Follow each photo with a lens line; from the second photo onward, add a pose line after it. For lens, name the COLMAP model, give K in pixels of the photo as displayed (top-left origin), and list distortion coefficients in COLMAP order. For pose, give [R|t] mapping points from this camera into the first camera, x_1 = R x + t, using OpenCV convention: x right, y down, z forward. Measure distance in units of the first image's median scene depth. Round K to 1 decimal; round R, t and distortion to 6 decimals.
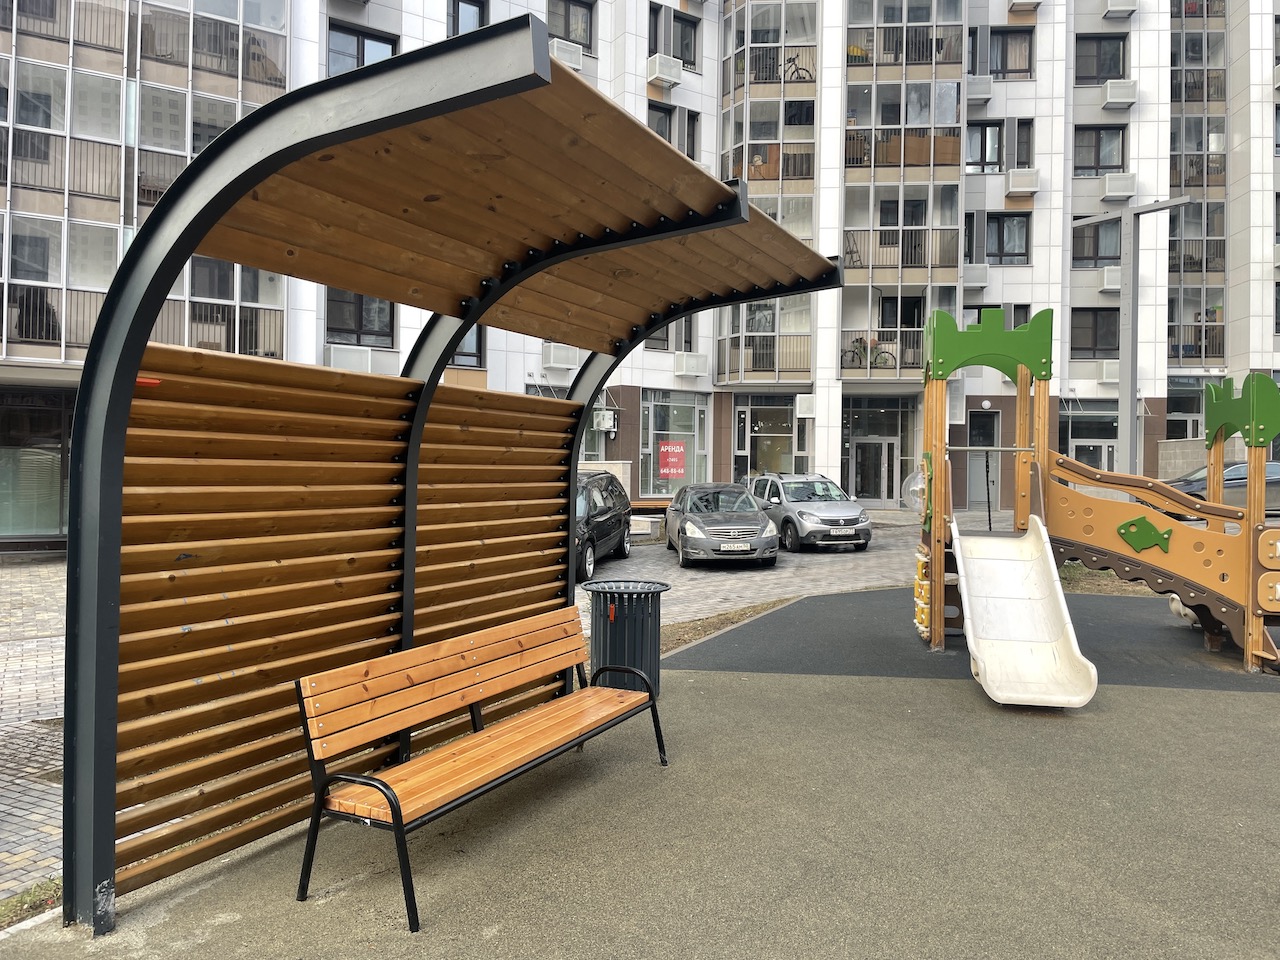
lens RADIAL K [[977.1, 0, 648.2], [0, 977.1, 467.7], [0, 0, 1]] dist [0.107106, -0.150766]
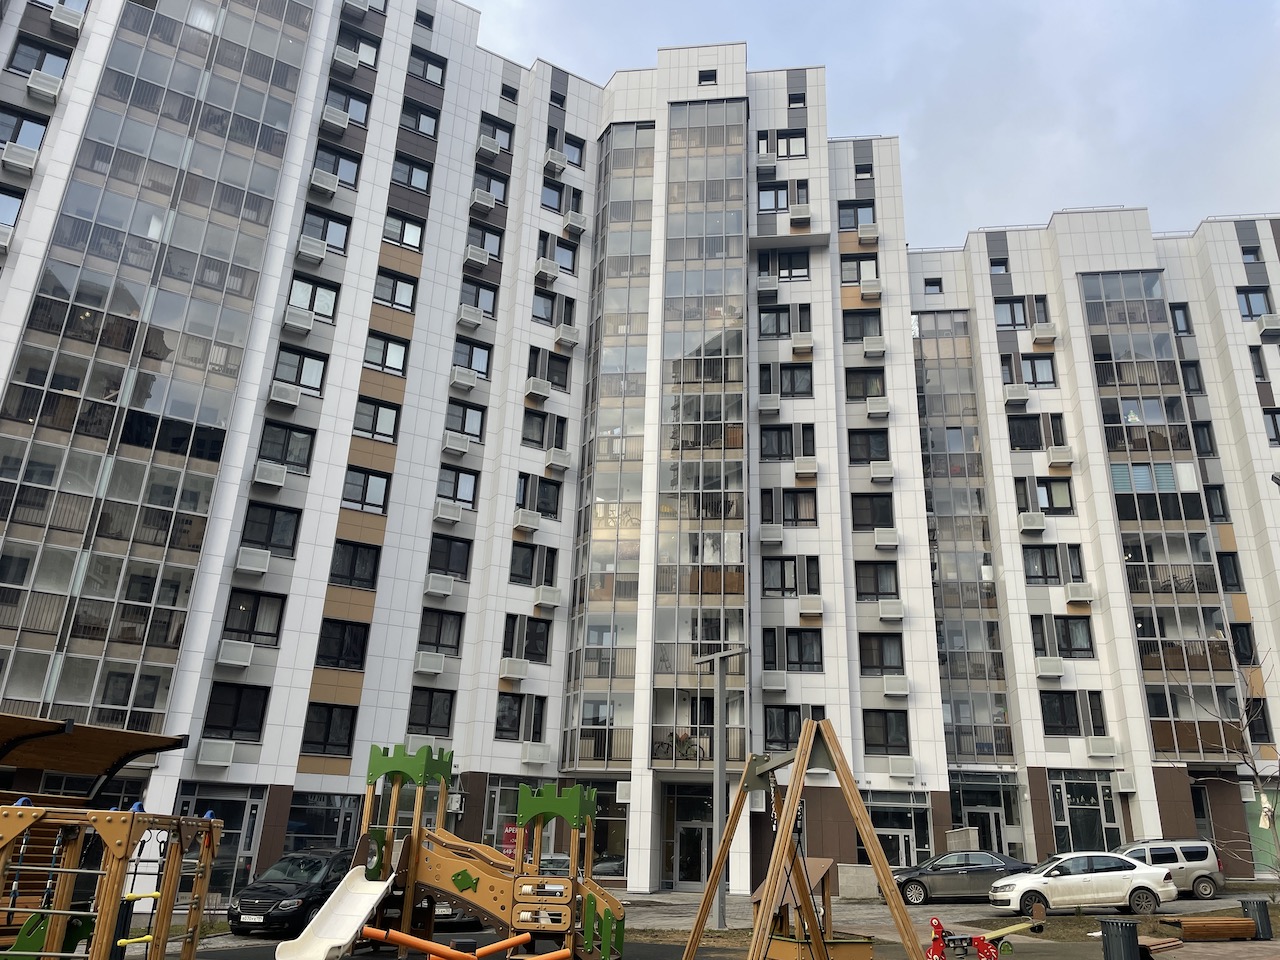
lens RADIAL K [[977.1, 0, 648.2], [0, 977.1, 467.7], [0, 0, 1]] dist [0.107106, -0.150766]
pose [[0.998974, 0.000424, -0.045284, 0.233205], [-0.016944, 0.930828, -0.365065, 0.005967], [0.041997, 0.365458, 0.929880, -0.225333]]
